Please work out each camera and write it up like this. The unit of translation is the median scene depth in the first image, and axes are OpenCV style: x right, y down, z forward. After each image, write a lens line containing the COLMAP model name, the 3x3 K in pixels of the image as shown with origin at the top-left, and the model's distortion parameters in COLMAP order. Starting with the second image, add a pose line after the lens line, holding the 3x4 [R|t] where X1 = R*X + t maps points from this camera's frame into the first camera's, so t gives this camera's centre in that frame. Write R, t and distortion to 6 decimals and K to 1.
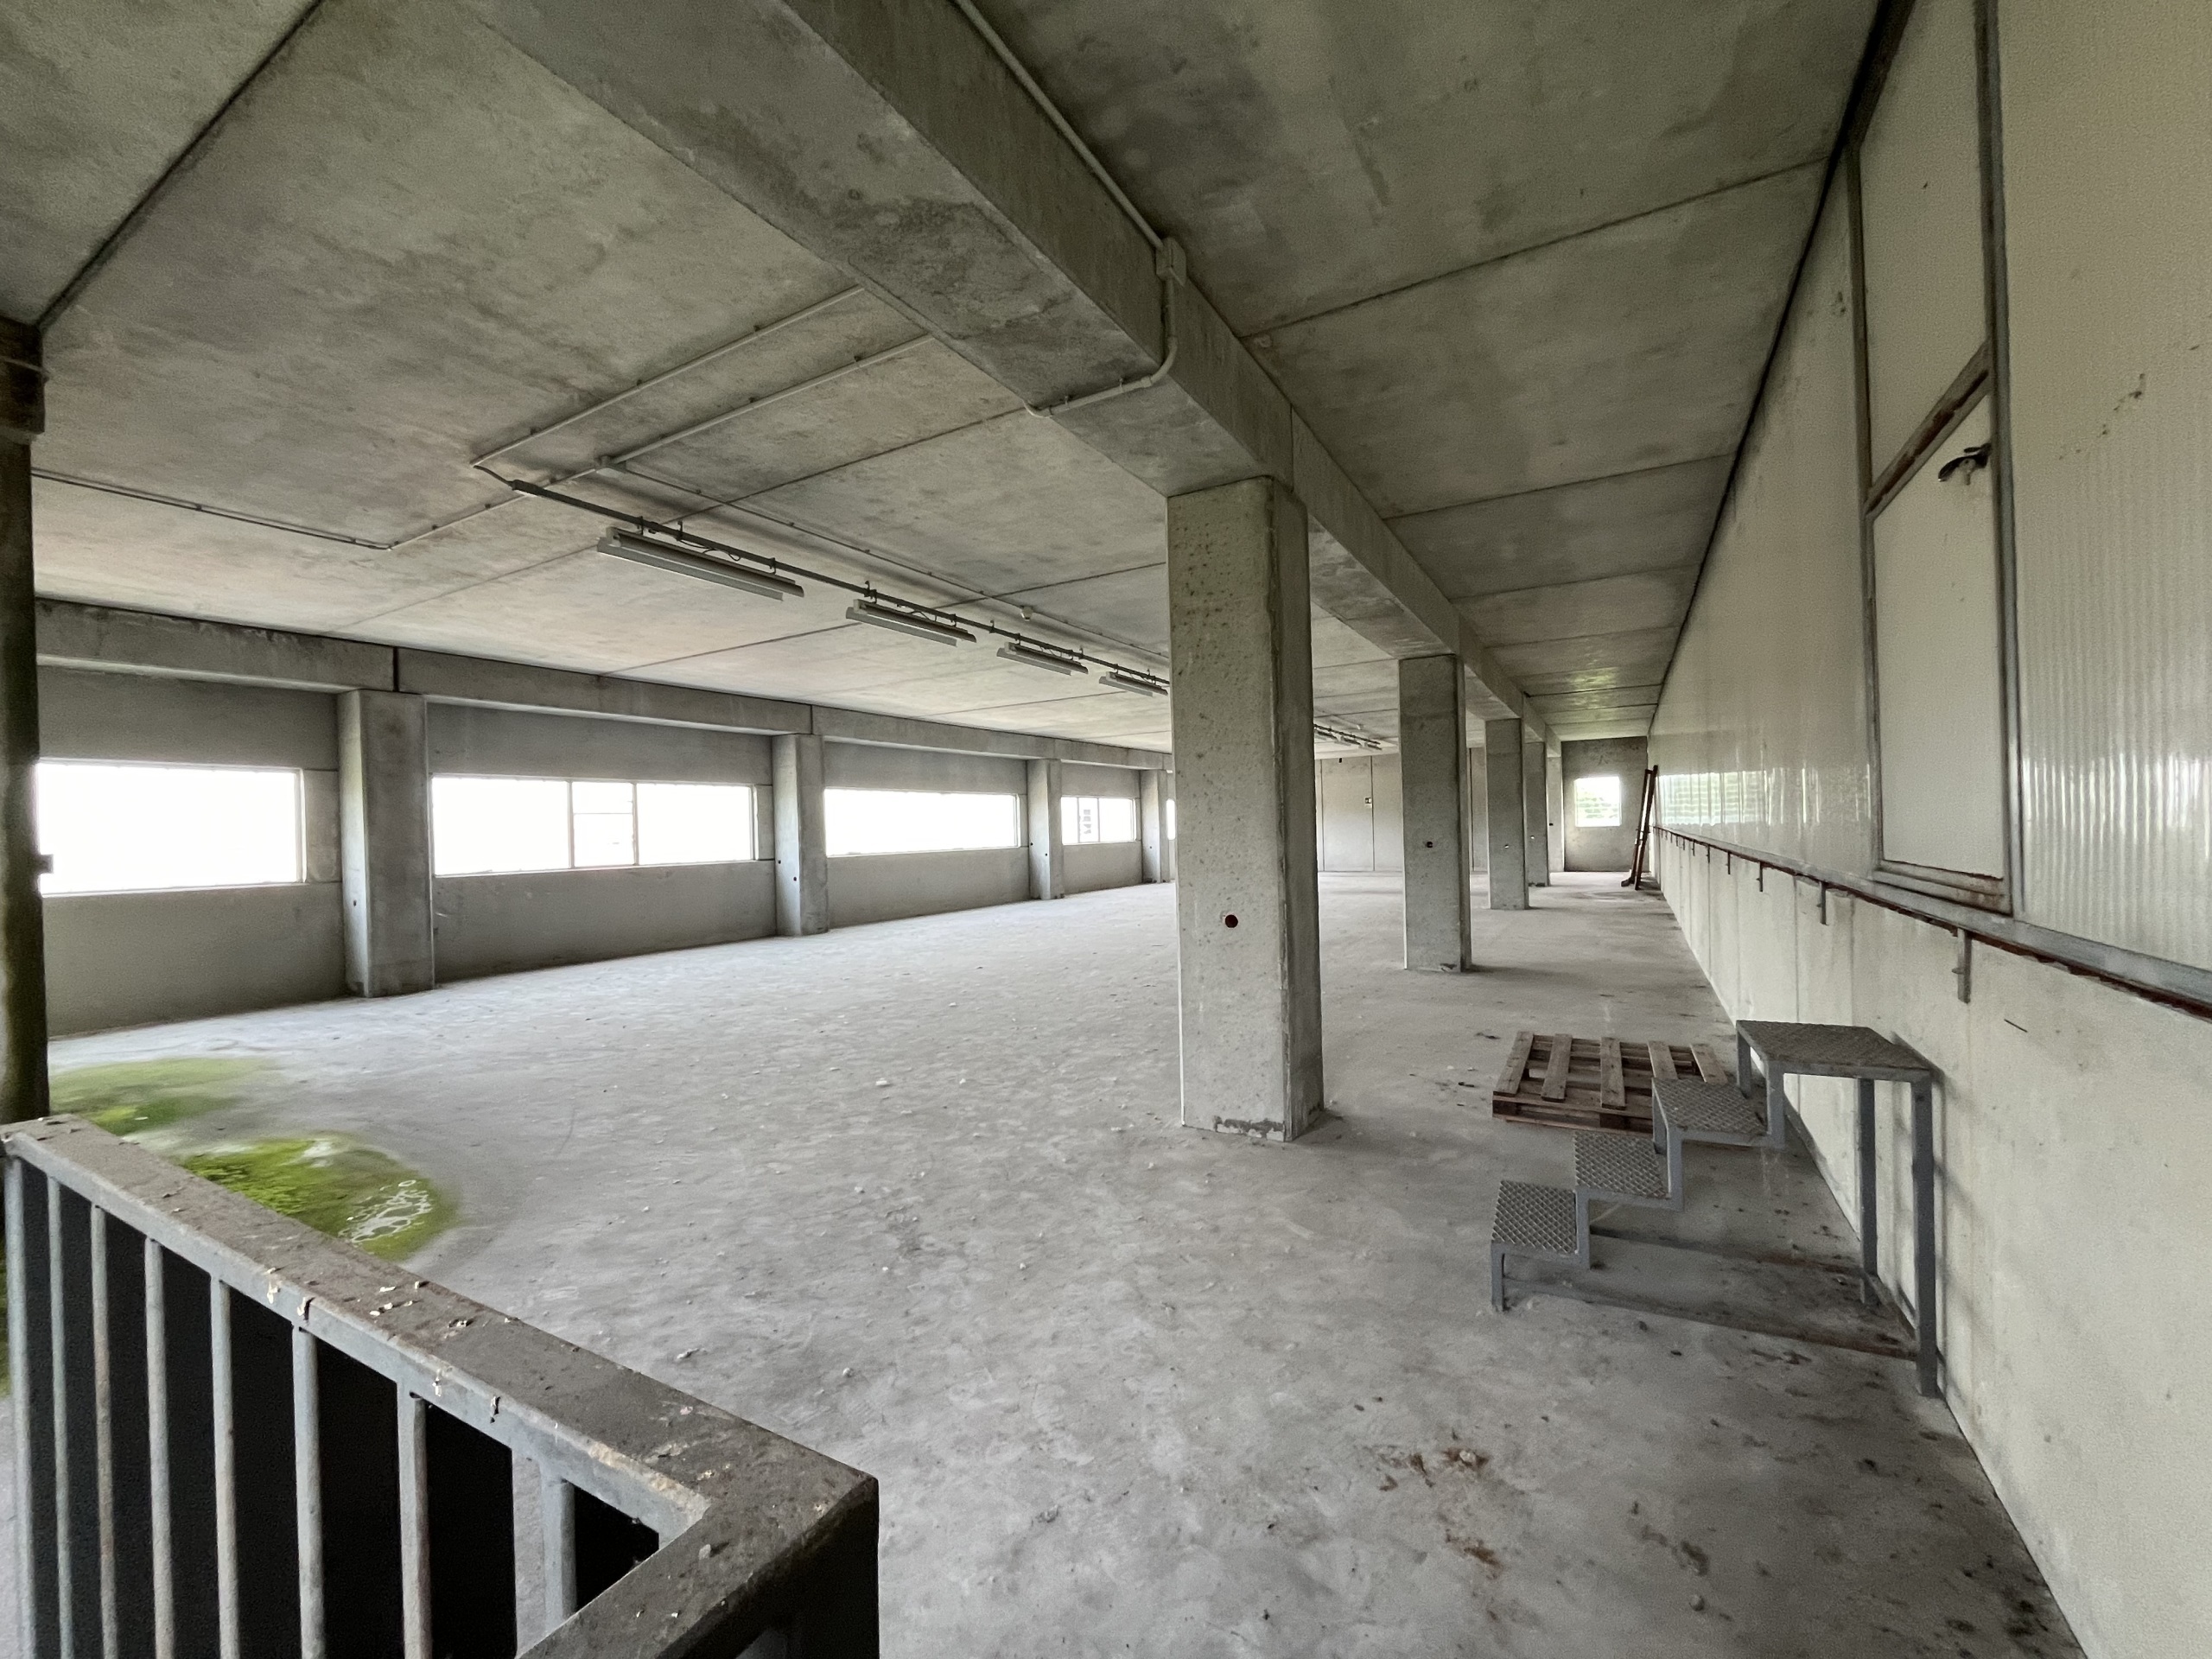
lens RADIAL K [[894.5, 0, 1108.3], [0, 894.5, 830.5], [0, 0, 1]] dist [-0.012007, -0.000009]
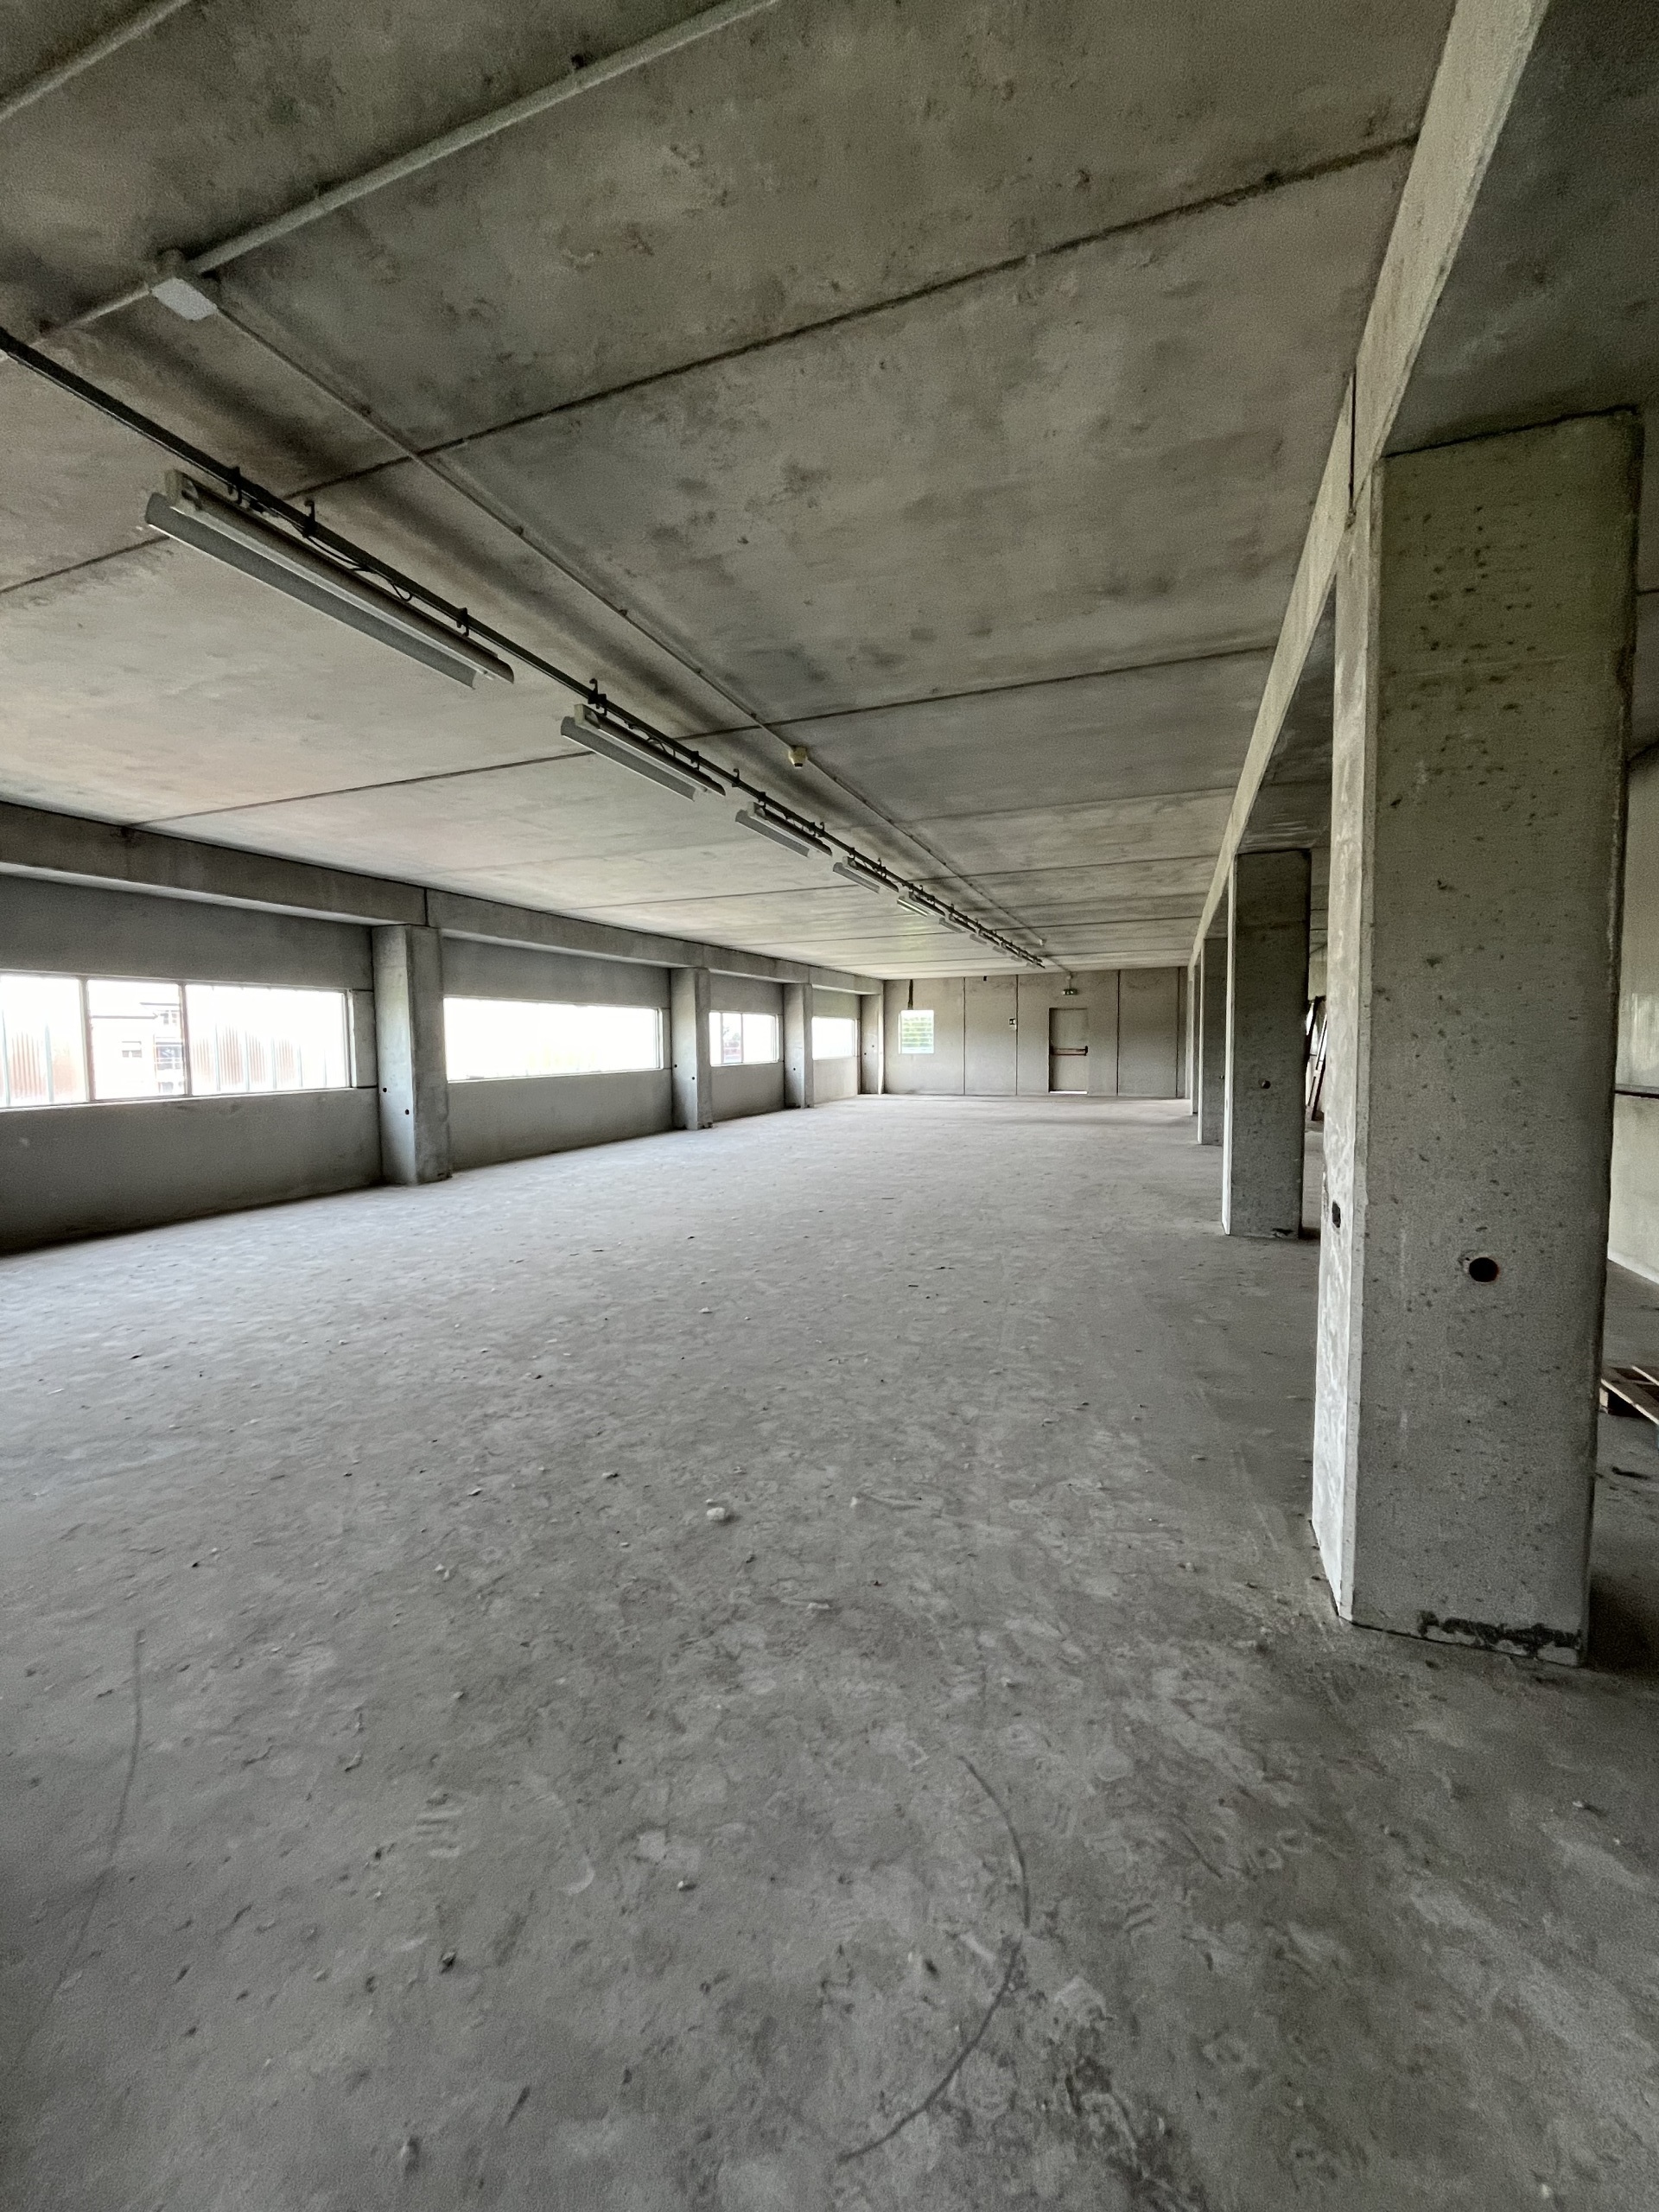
lens RADIAL K [[896.2, 0, 828.1], [0, 896.2, 1100.5], [0, 0, 1]] dist [-0.006883, 0.000147]
pose [[0.987803, 0.005155, 0.155624, -0.164856], [-0.014747, 0.998057, 0.060542, -0.013451], [-0.155009, -0.062098, 0.985959, 0.258567]]
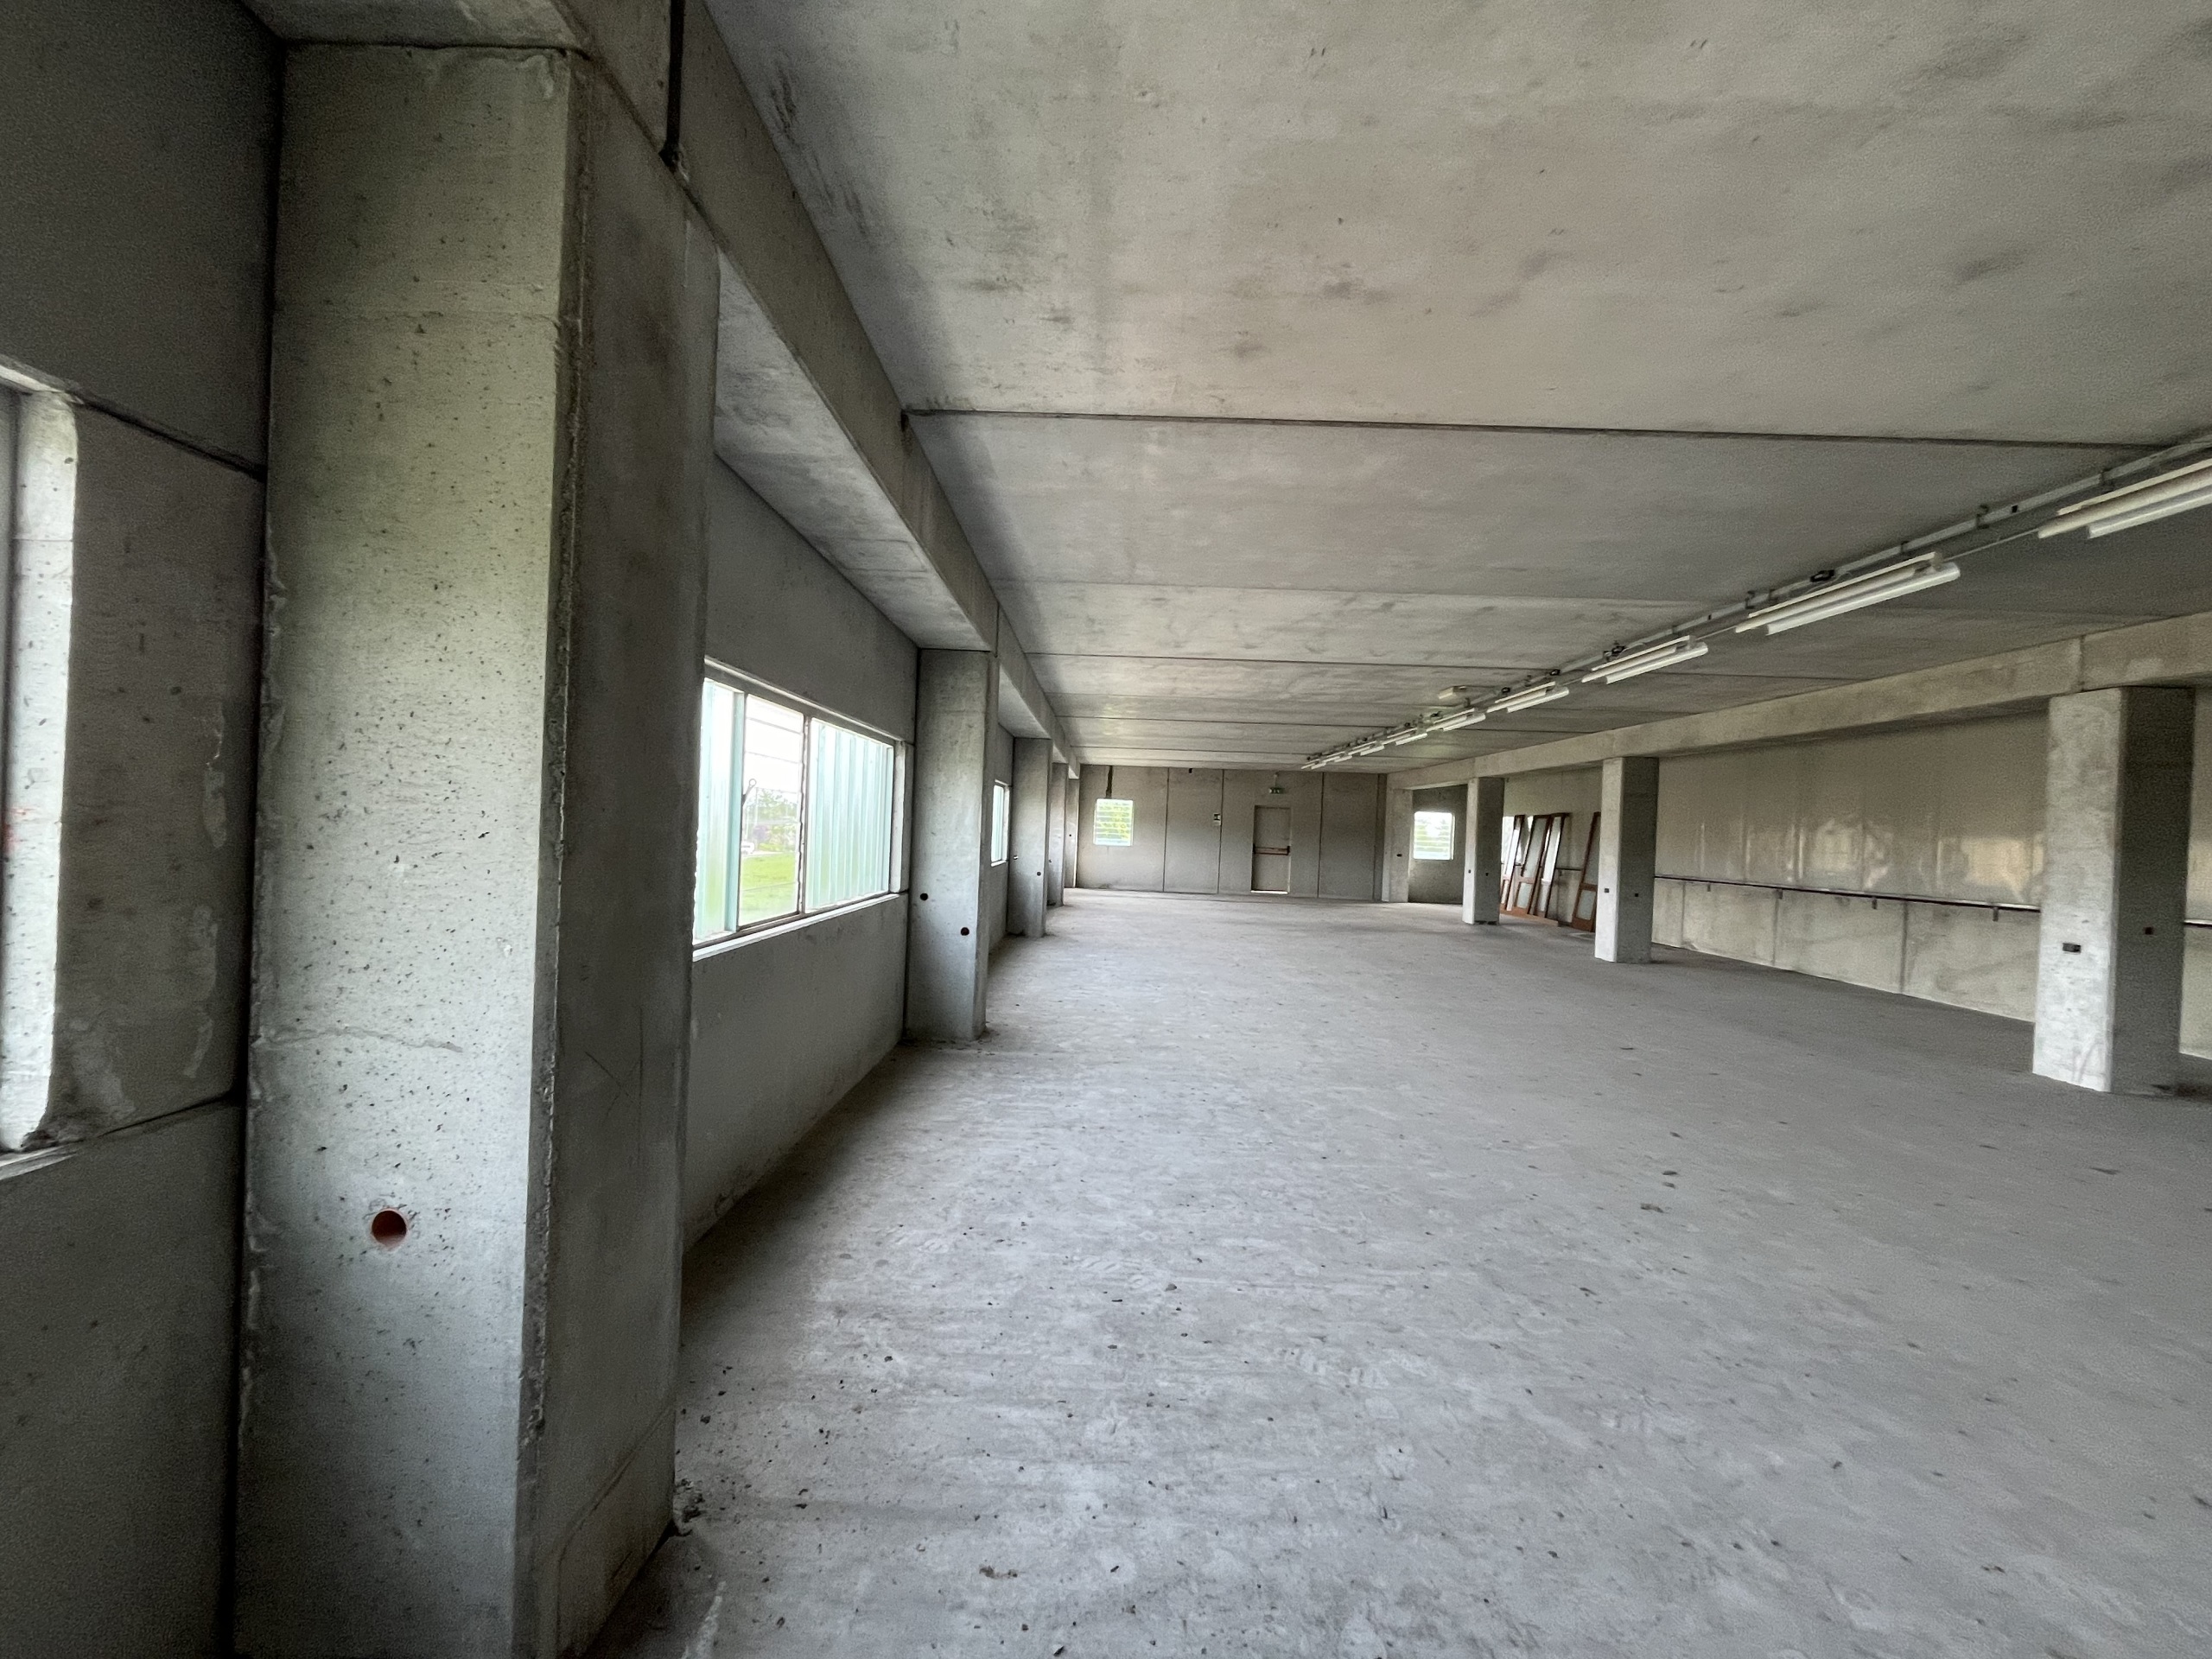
lens RADIAL K [[896.6, 0, 1101.8], [0, 896.6, 831.6], [0, 0, 1]] dist [-0.004972, -0.000263]
pose [[0.875231, 0.059996, 0.479970, -0.813588], [-0.062742, 0.997976, -0.010335, -0.005021], [-0.479619, -0.021068, 0.877224, 0.772742]]
